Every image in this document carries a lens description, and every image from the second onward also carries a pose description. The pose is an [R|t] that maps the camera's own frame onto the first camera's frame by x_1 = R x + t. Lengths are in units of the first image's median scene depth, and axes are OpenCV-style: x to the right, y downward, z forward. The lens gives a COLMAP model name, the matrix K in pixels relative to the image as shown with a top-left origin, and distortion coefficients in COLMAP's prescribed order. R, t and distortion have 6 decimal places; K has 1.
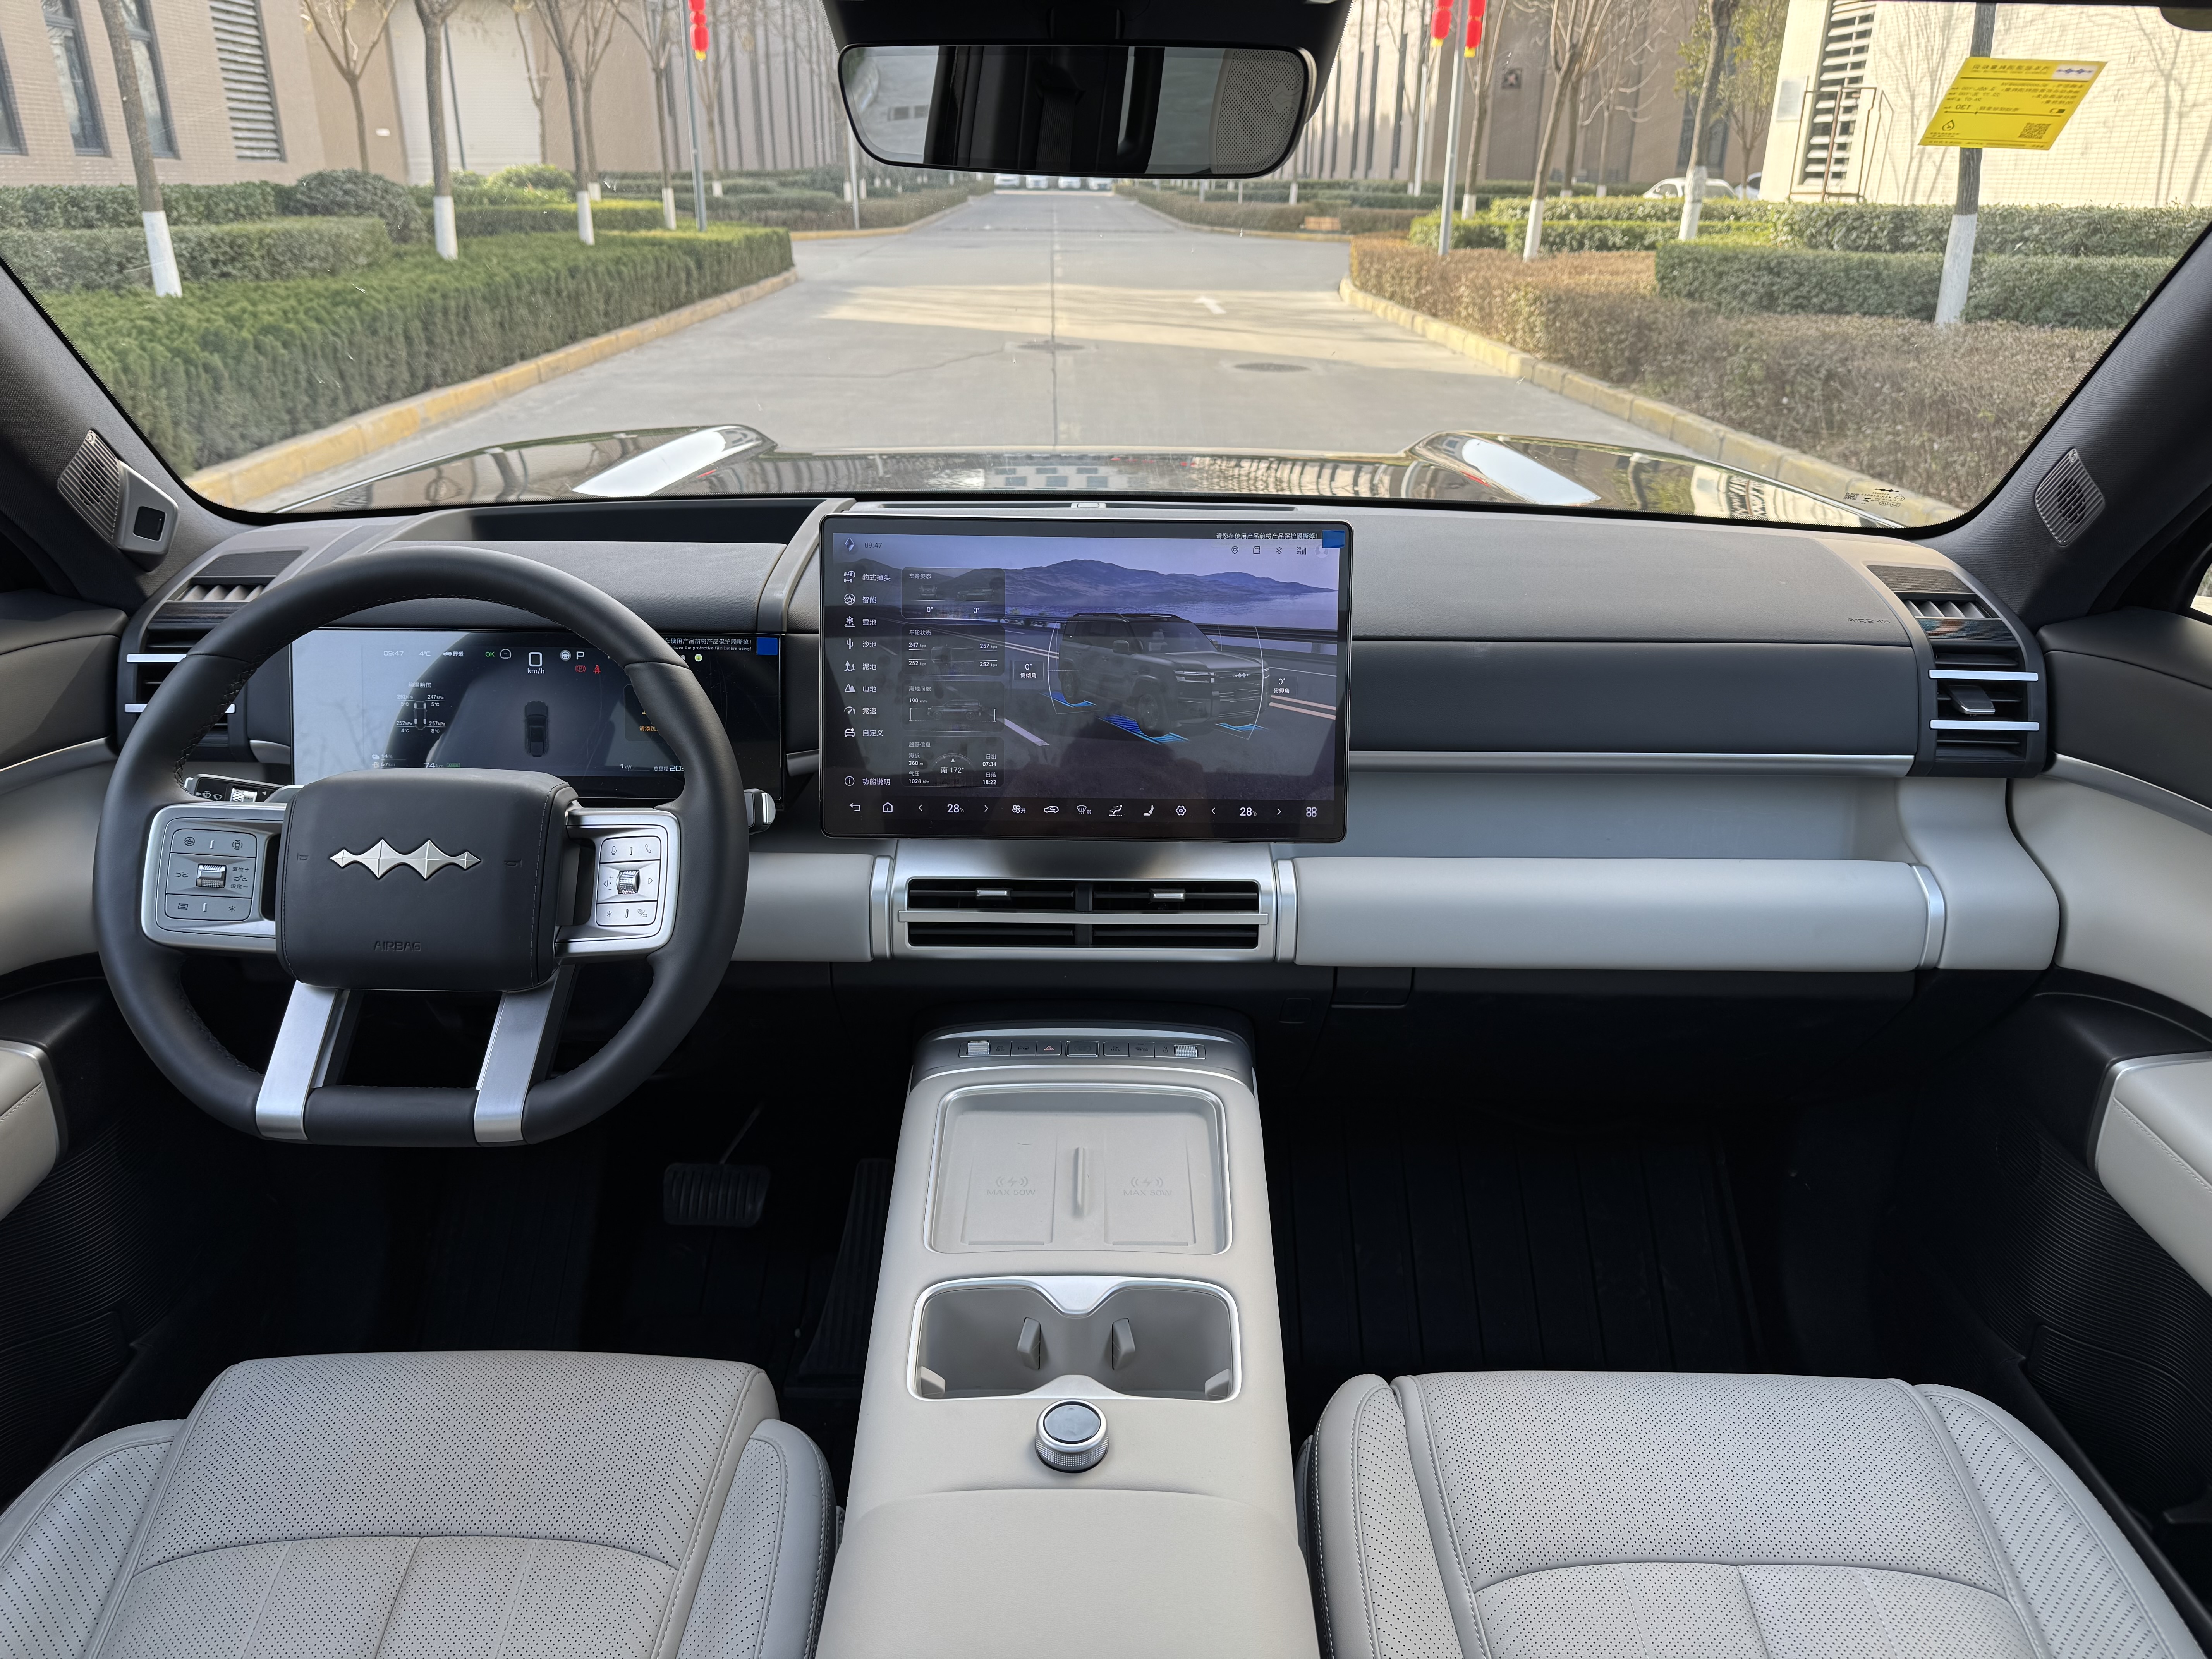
lens RADIAL K [[1544.9, 0, 1135.5], [0, 1544.9, 867.9], [0, 0, 1]] dist [-0.000814, -0.026864]
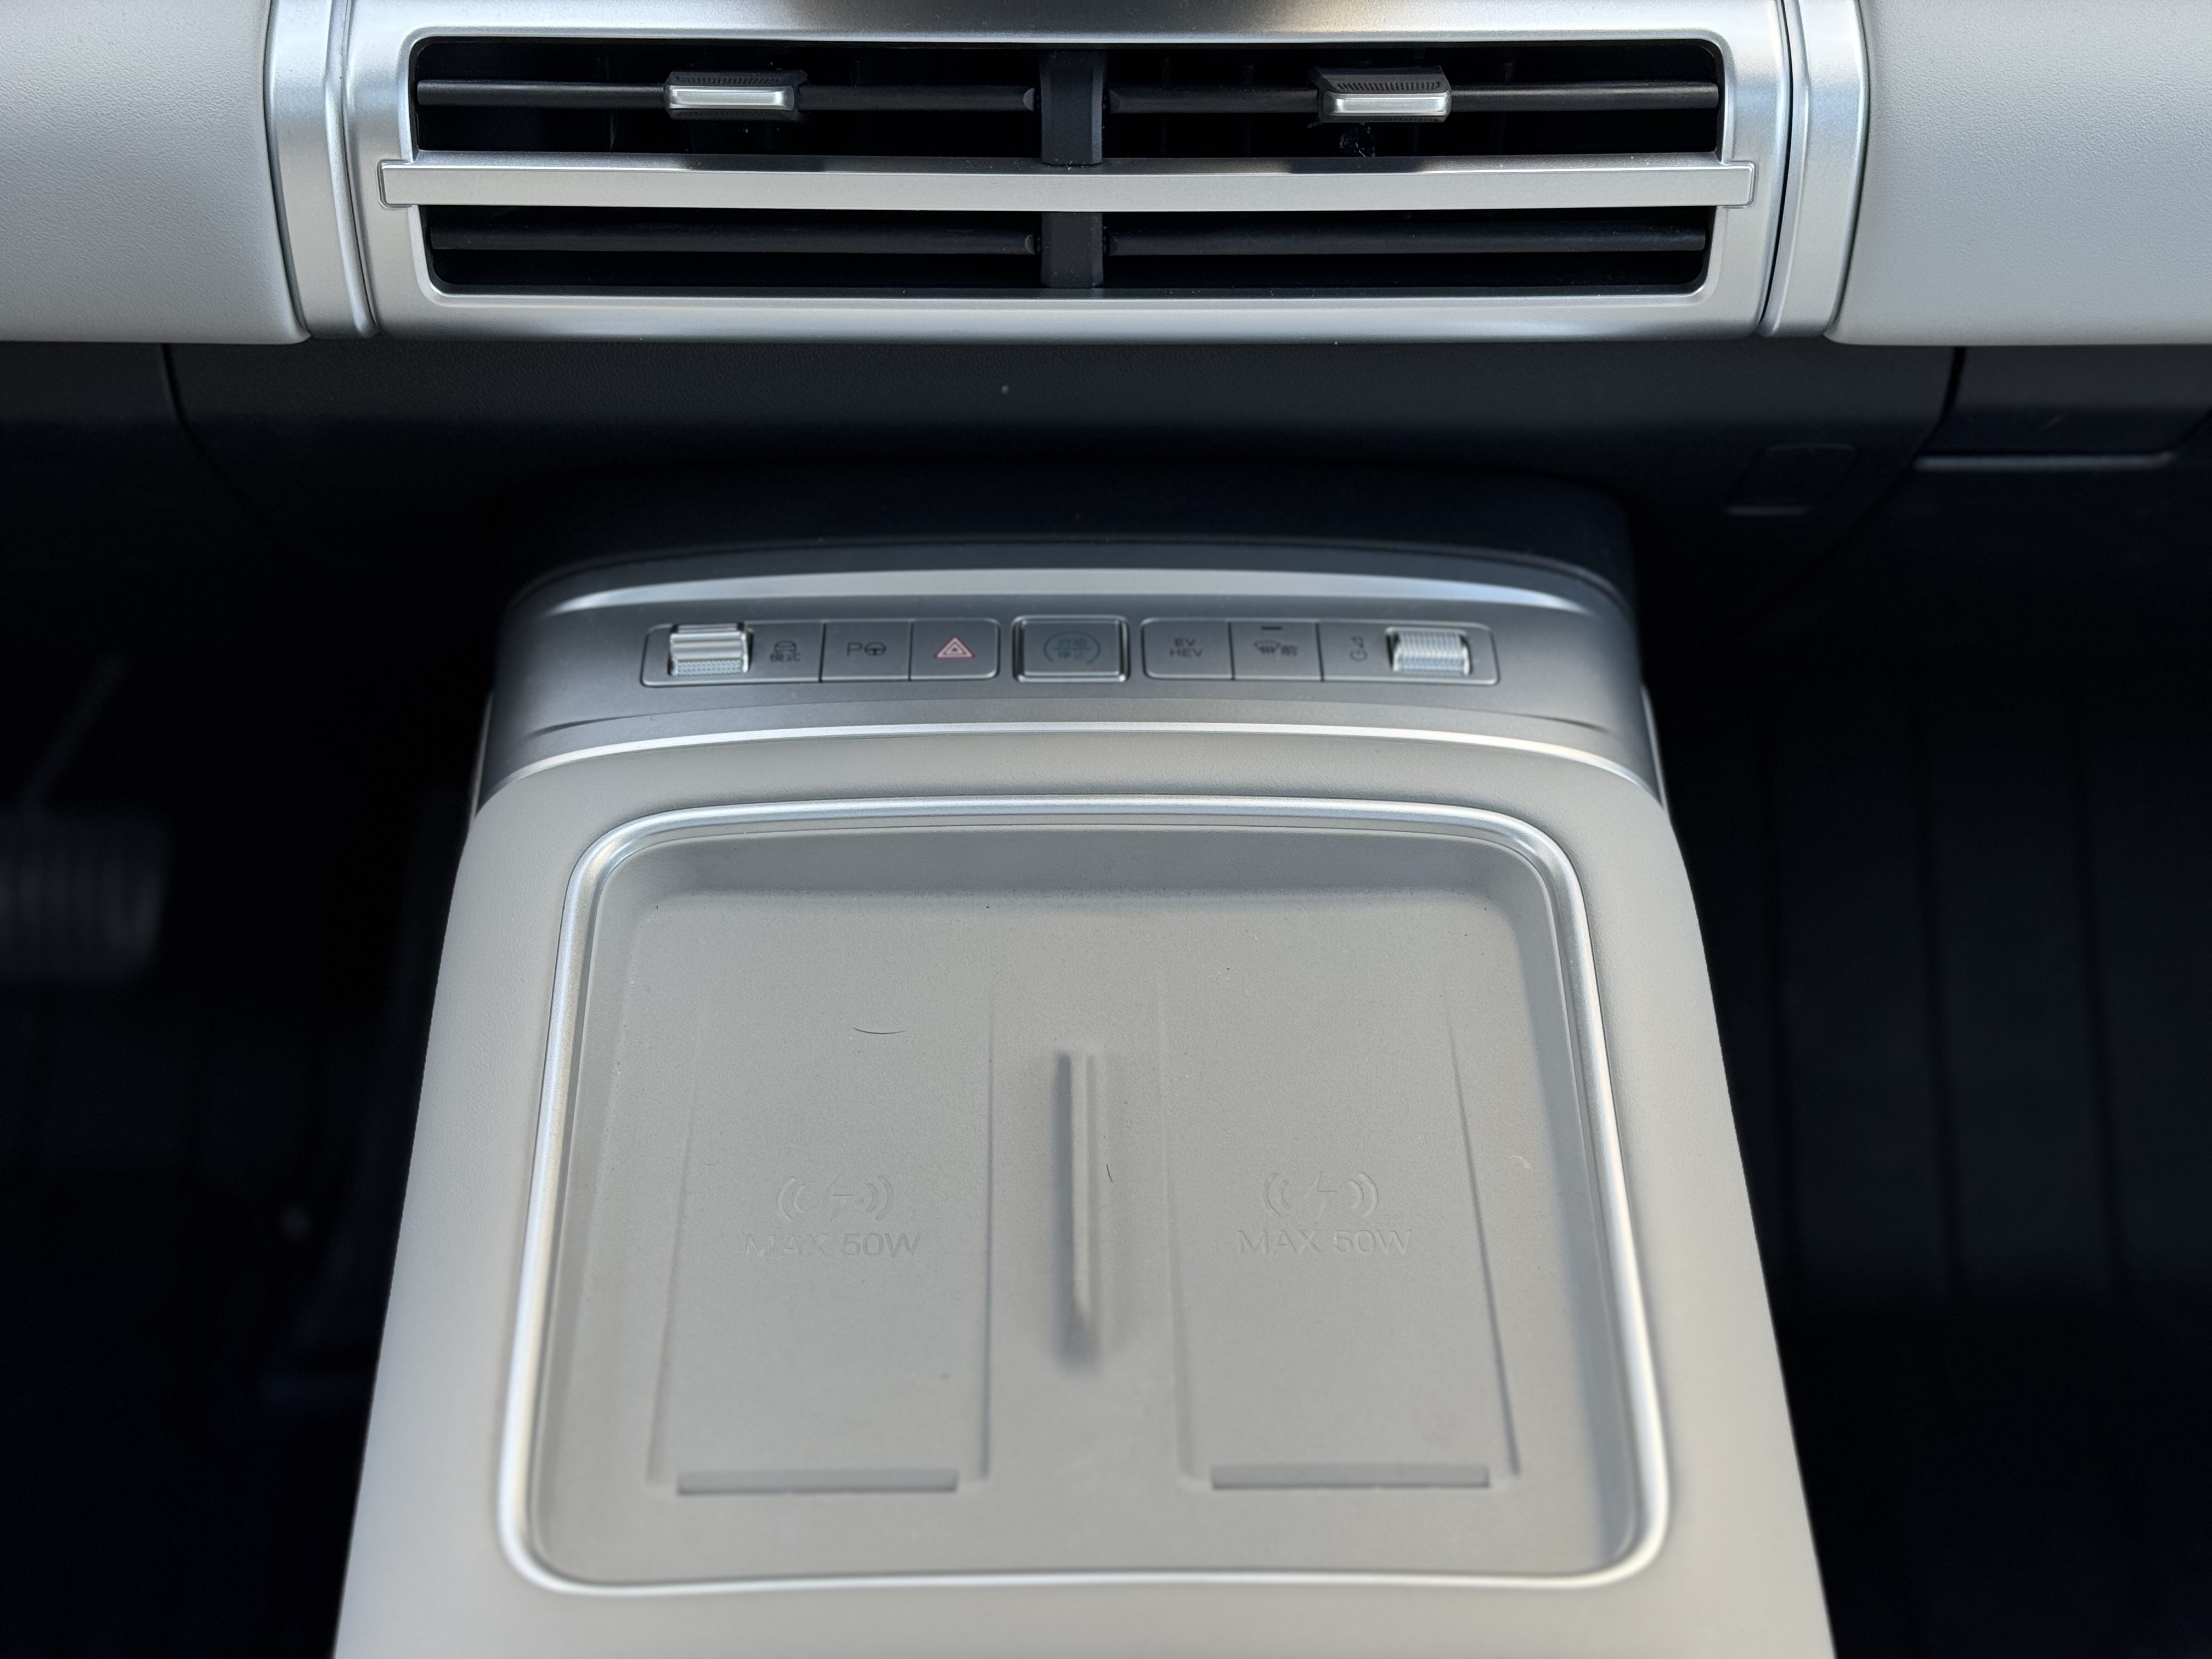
lens RADIAL K [[3330.1, 0, 1126.8], [0, 3330.1, 935.4], [0, 0, 1]] dist [0.124279, 0.000000]
pose [[0.999981, -0.006096, -0.000844, -0.023977], [0.006066, 0.953093, 0.302618, -0.020642], [-0.001040, -0.302618, 0.953112, 0.397902]]
